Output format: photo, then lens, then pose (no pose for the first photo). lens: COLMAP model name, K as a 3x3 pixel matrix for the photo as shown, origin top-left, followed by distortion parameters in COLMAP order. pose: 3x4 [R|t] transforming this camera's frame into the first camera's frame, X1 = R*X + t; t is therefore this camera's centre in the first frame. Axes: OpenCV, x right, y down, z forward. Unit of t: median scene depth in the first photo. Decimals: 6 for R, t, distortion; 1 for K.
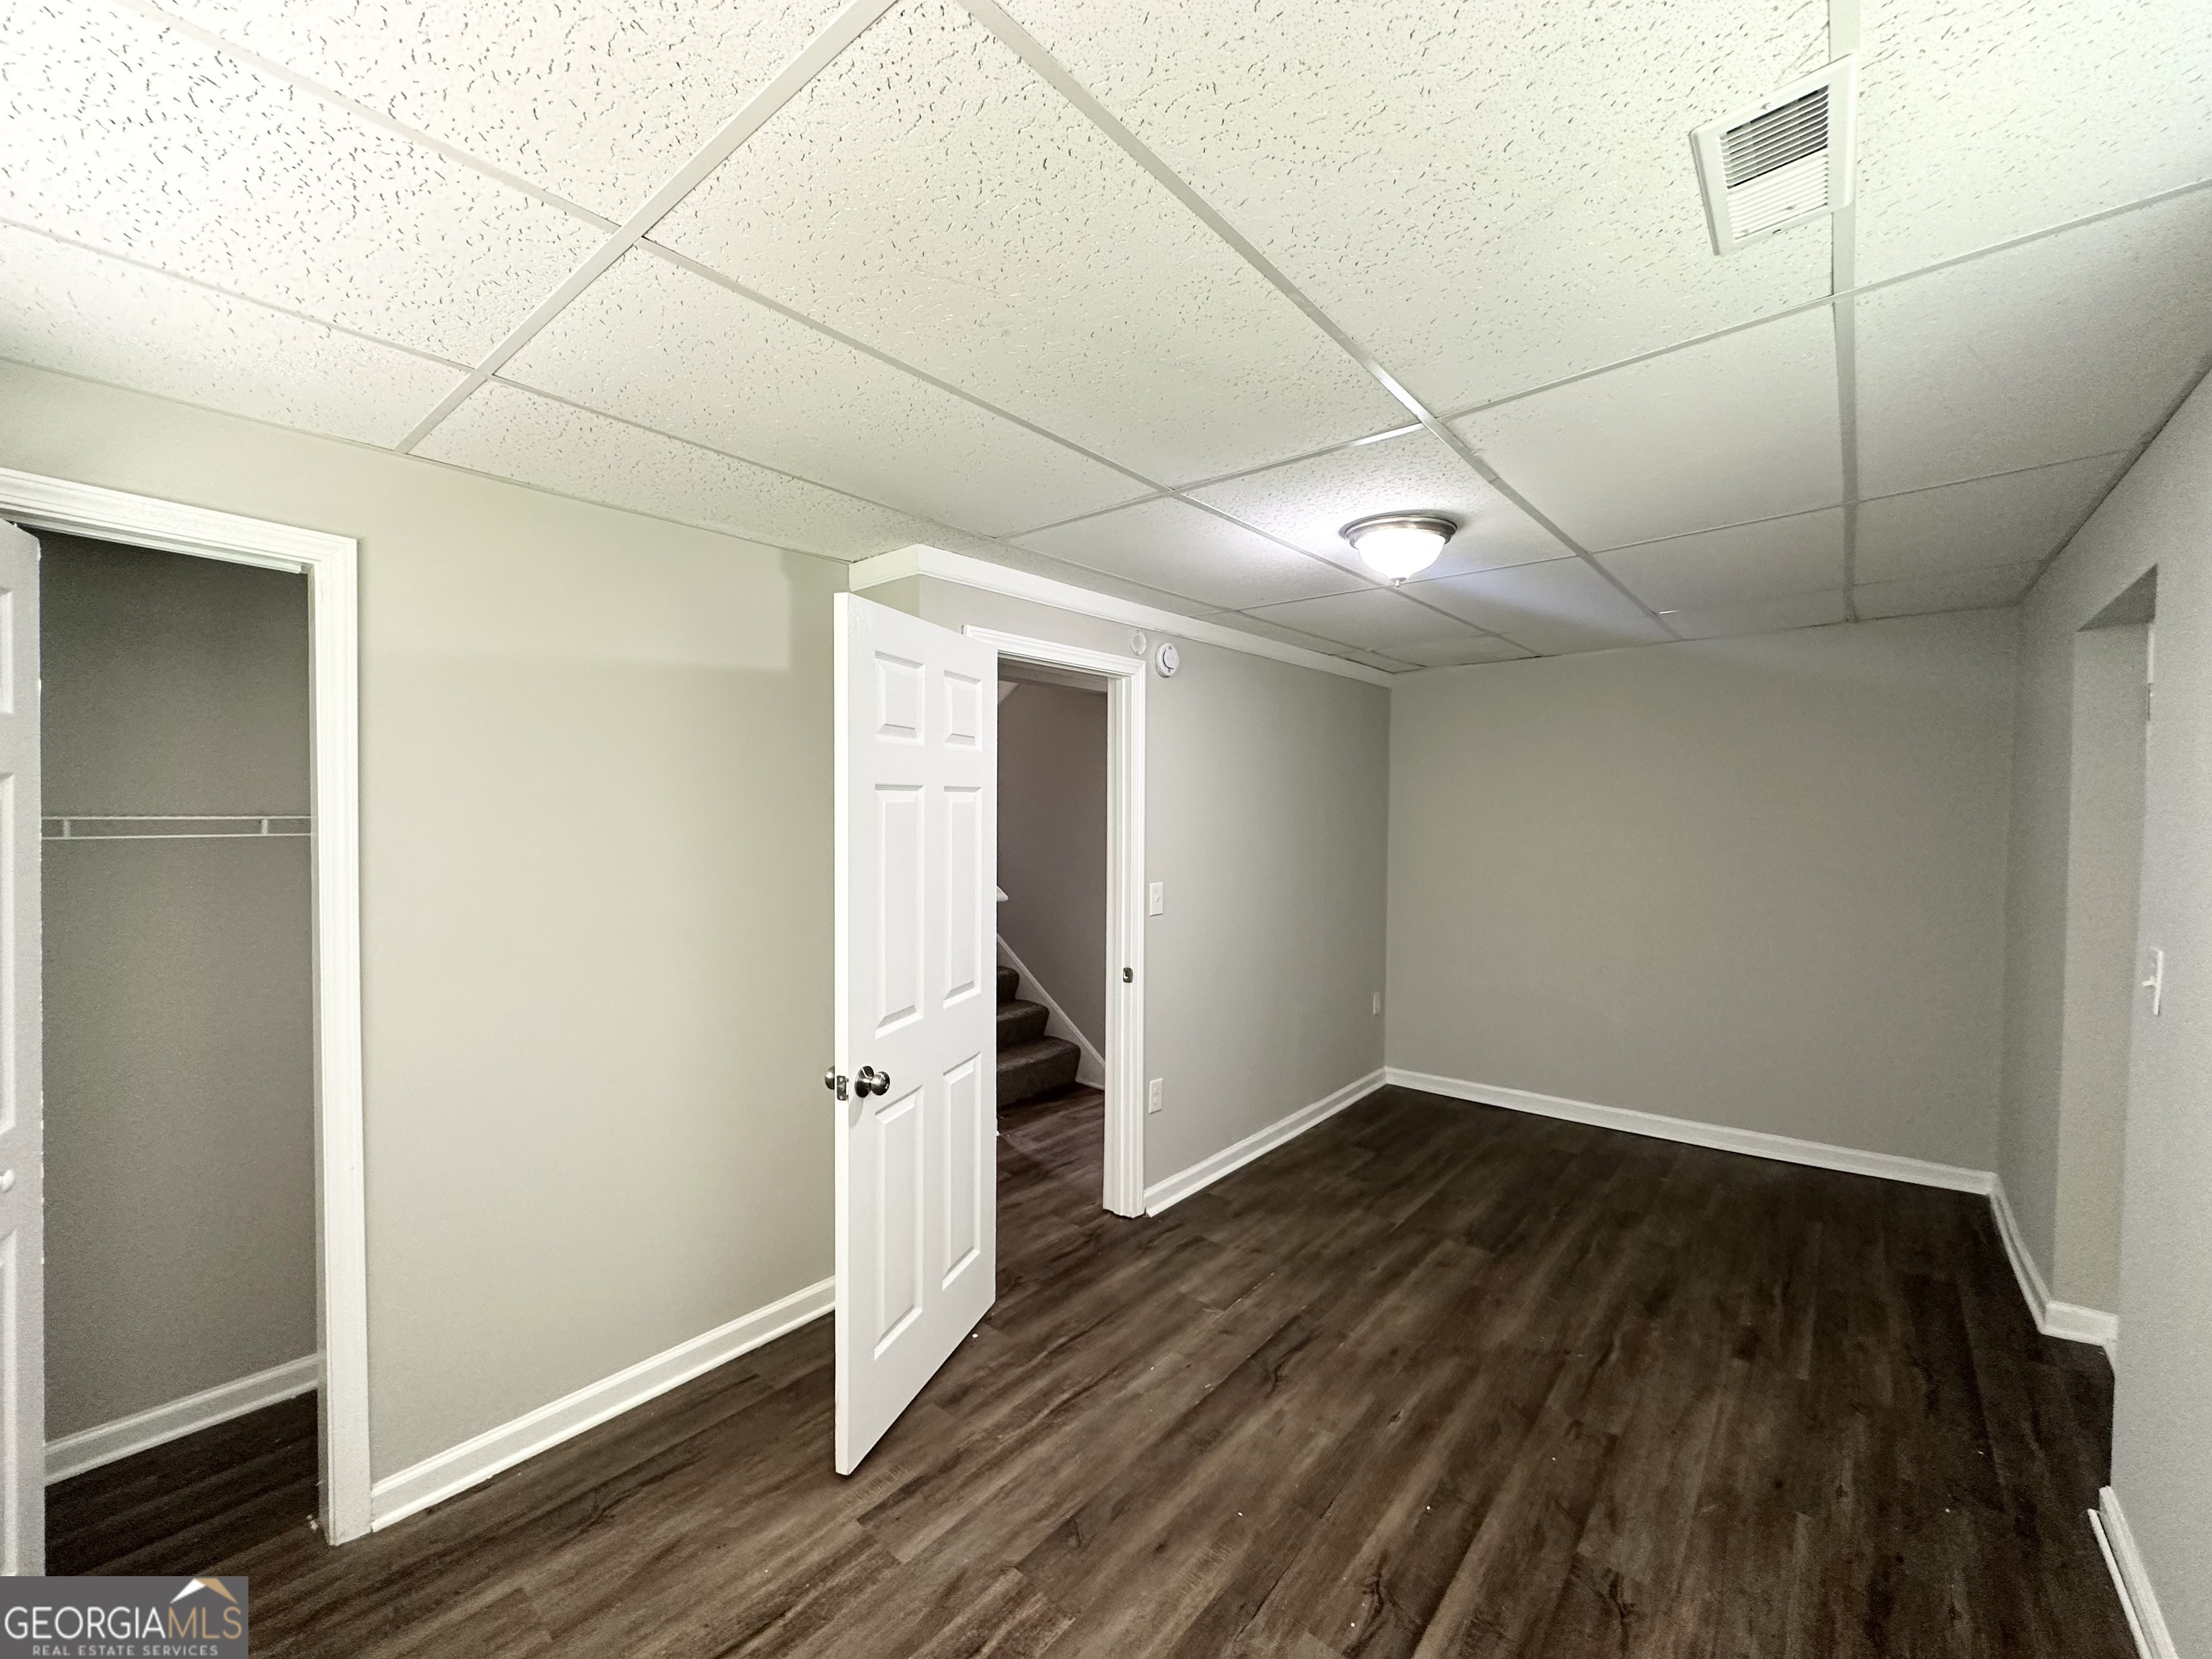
lens RADIAL K [[882.2, 0, 1107.5], [0, 882.2, 827.7], [0, 0, 1]] dist [-0.004195, 0.001081]
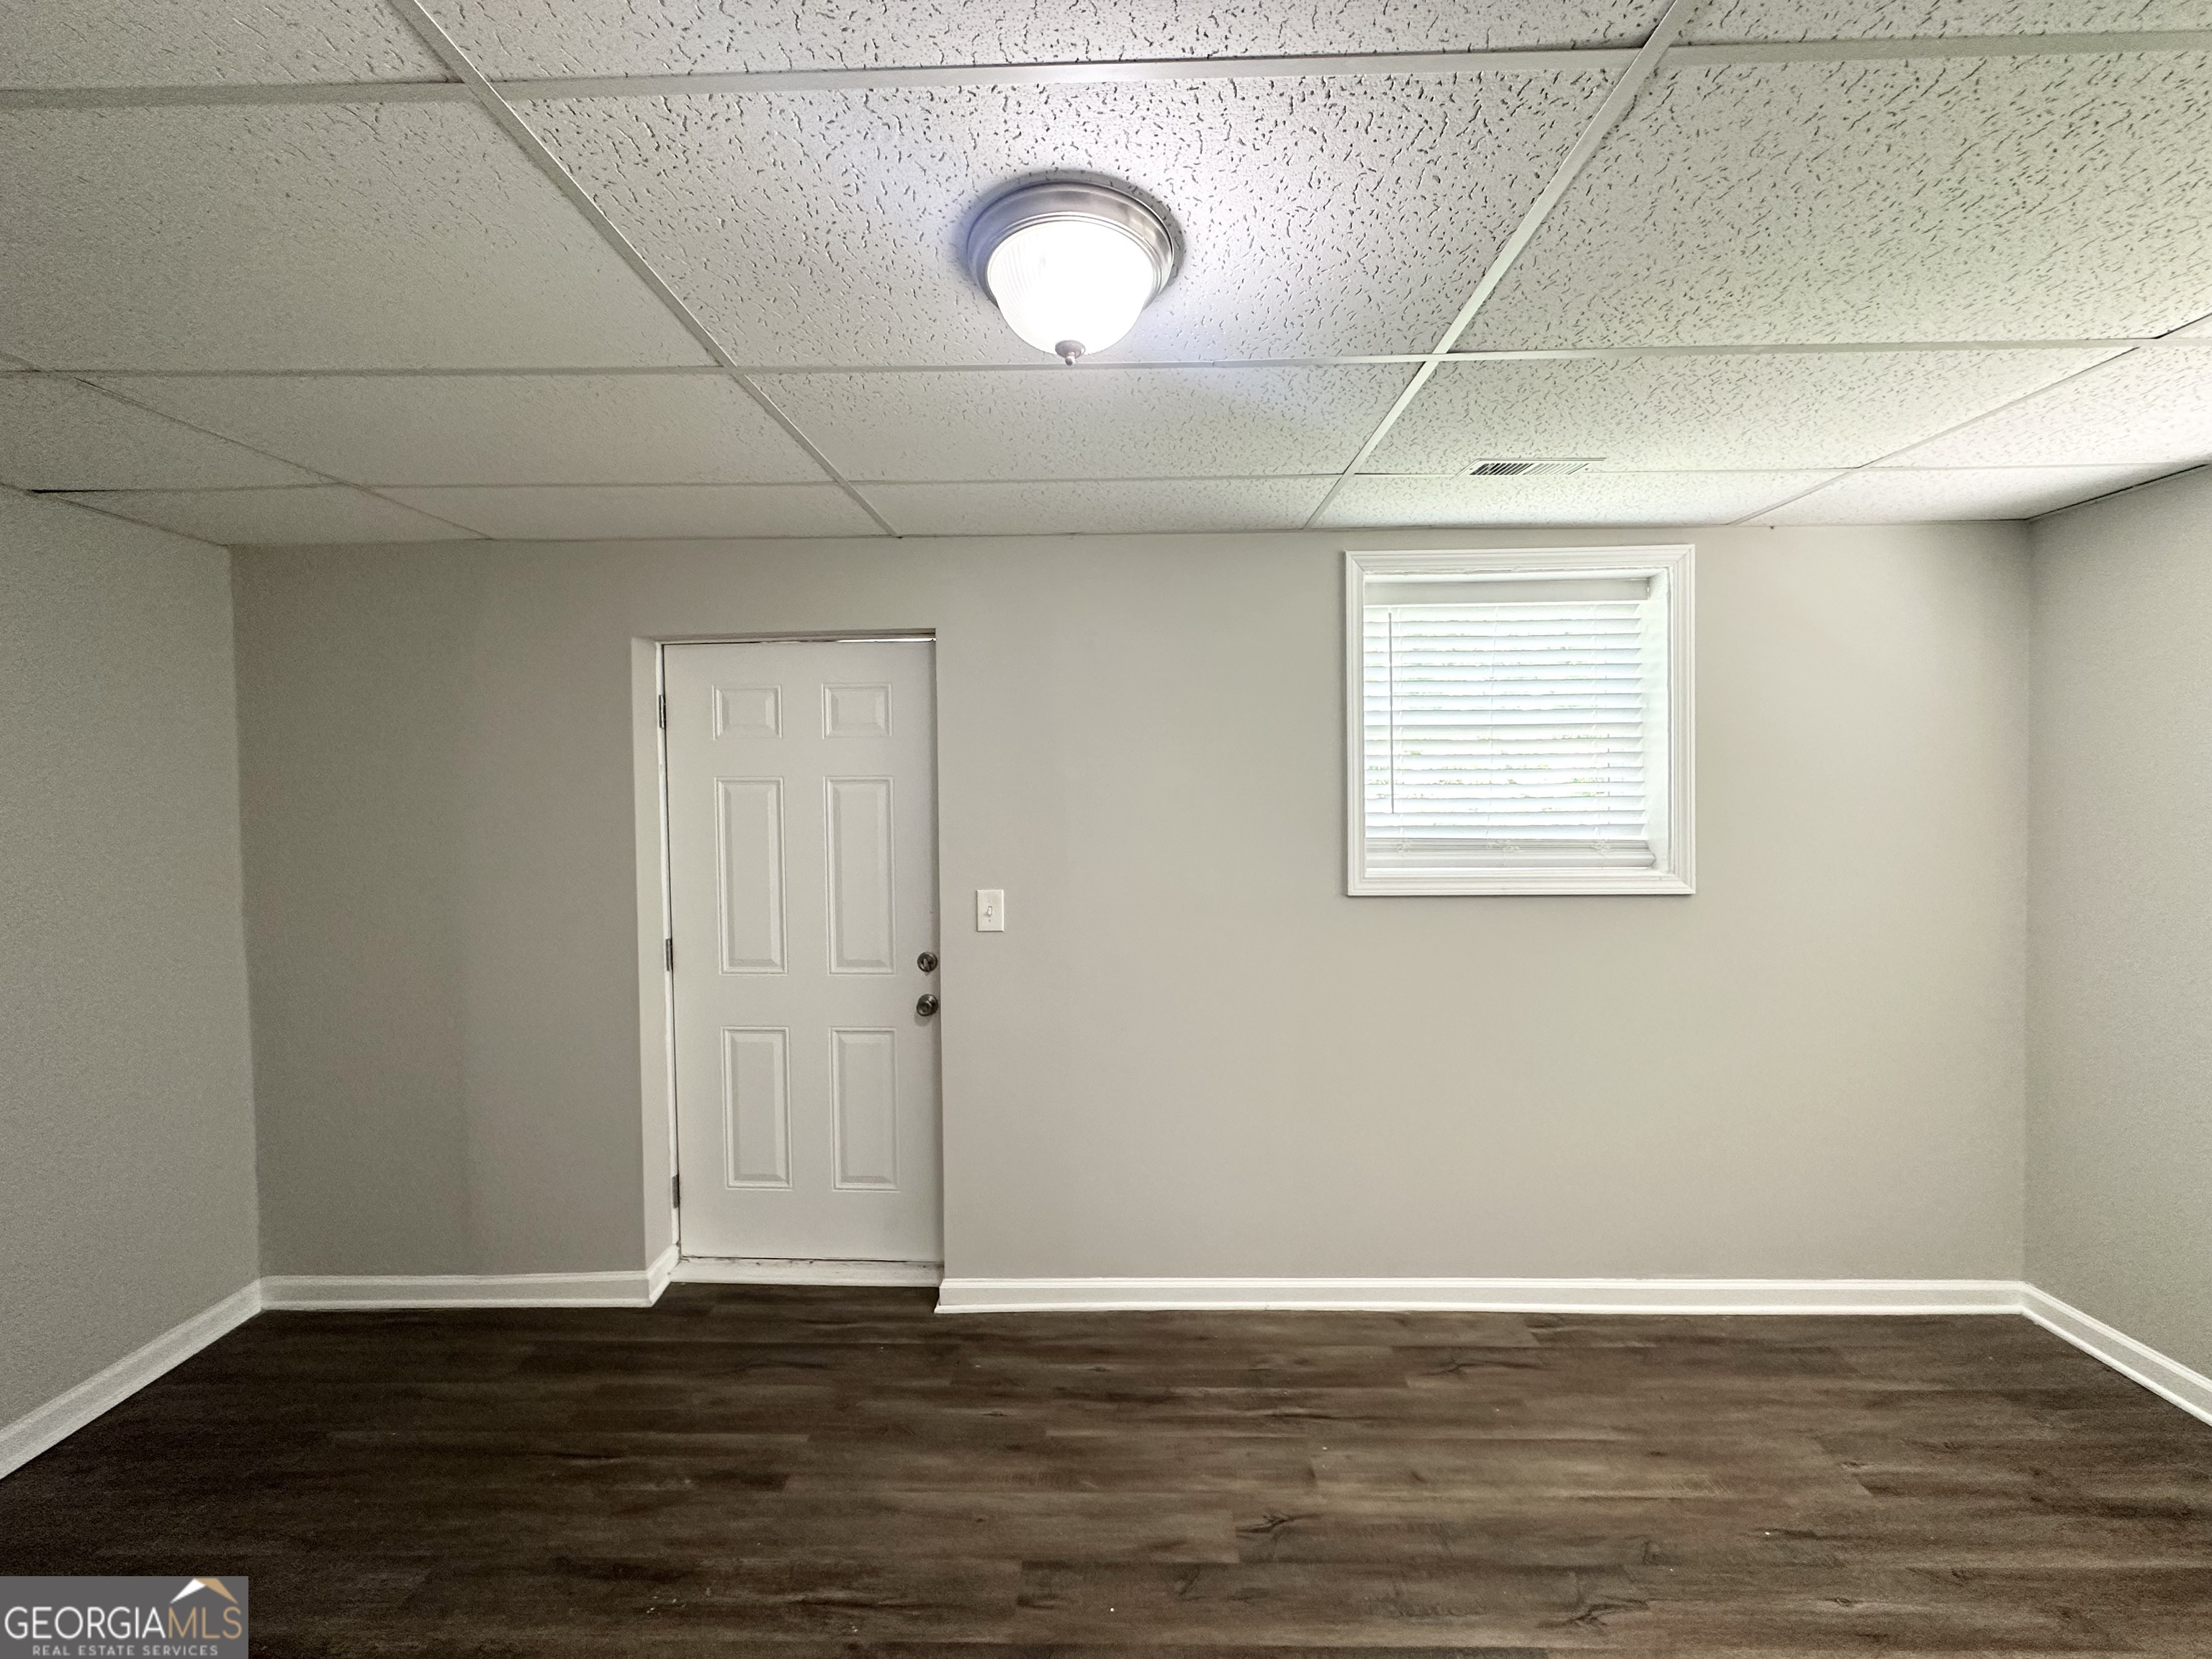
lens RADIAL K [[882.2, 0, 1107.5], [0, 882.2, 827.7], [0, 0, 1]] dist [-0.004195, 0.001081]
pose [[-0.638678, -0.004381, 0.769462, -0.089470], [0.029767, 0.999095, 0.030395, -0.007183], [-0.768899, 0.042317, -0.637969, 1.411215]]
